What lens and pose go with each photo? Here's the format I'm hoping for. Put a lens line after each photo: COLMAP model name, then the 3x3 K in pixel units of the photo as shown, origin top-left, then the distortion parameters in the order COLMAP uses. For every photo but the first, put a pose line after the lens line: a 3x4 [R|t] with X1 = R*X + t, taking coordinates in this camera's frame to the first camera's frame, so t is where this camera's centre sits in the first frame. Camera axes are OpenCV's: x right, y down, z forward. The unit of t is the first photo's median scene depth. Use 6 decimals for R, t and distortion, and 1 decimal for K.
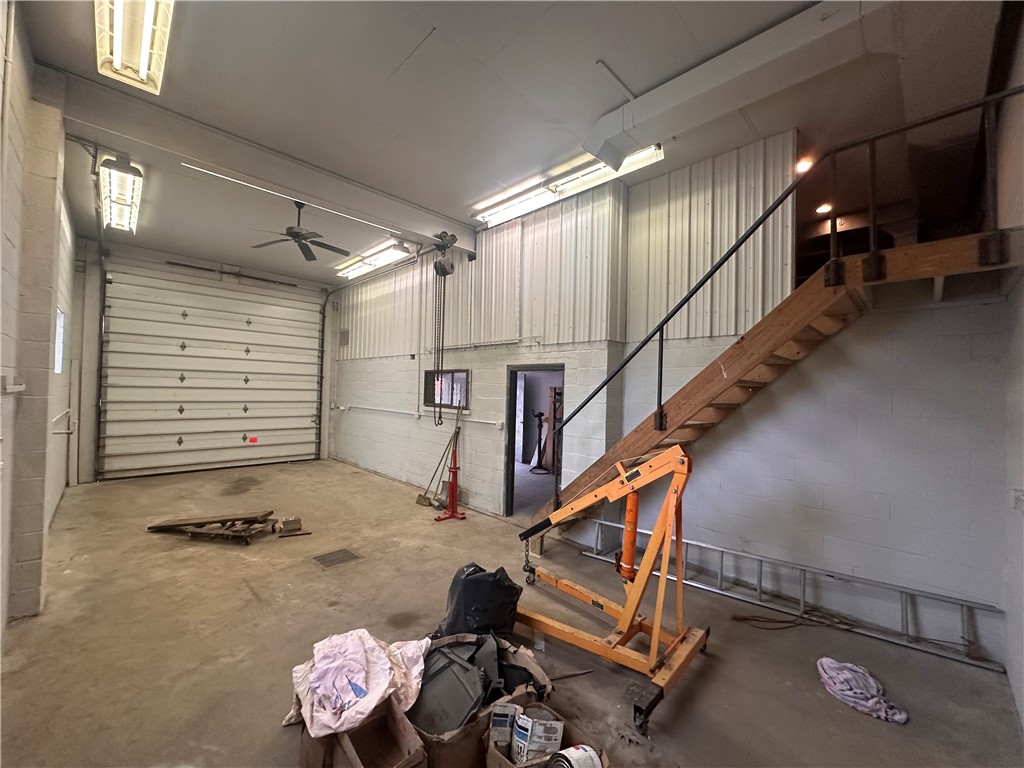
lens RADIAL K [[409.8, 0, 513.0], [0, 409.8, 381.9], [0, 0, 1]] dist [-0.000074, -0.000094]
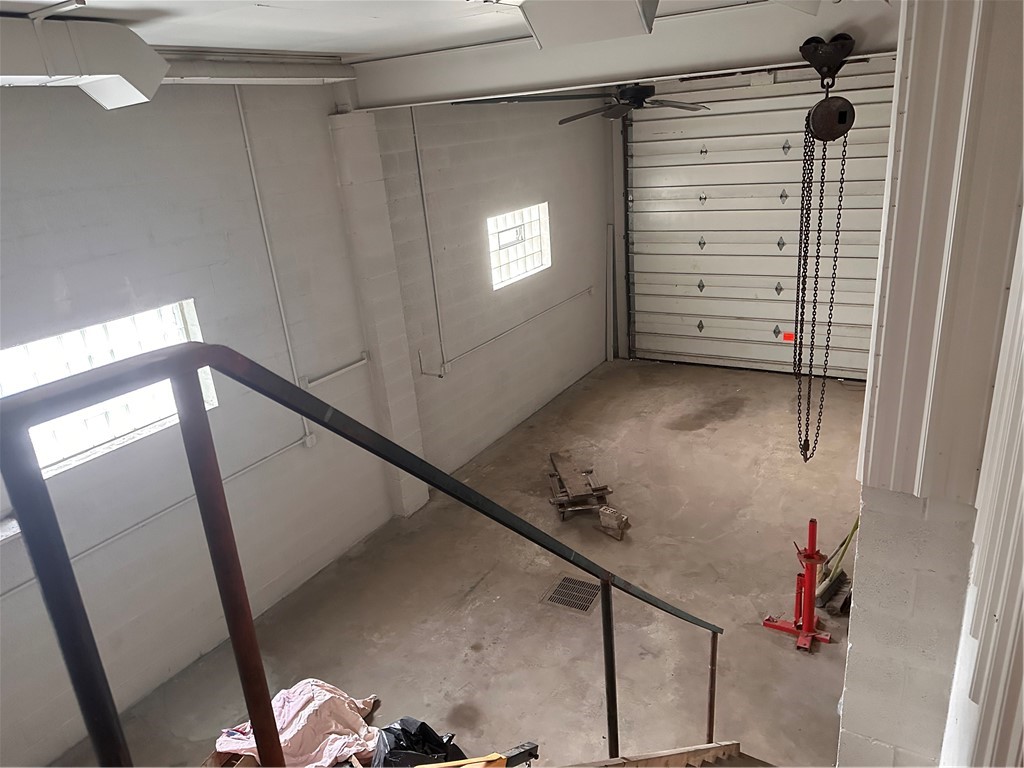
lens RADIAL K [[723.9, 0, 516.0], [0, 723.9, 387.2], [0, 0, 1]] dist [-0.002585, -0.006060]
pose [[0.227532, 0.296954, -0.927387, 0.432125], [0.103146, 0.939660, 0.326190, -0.245302], [0.968292, -0.169875, 0.183173, 0.439873]]
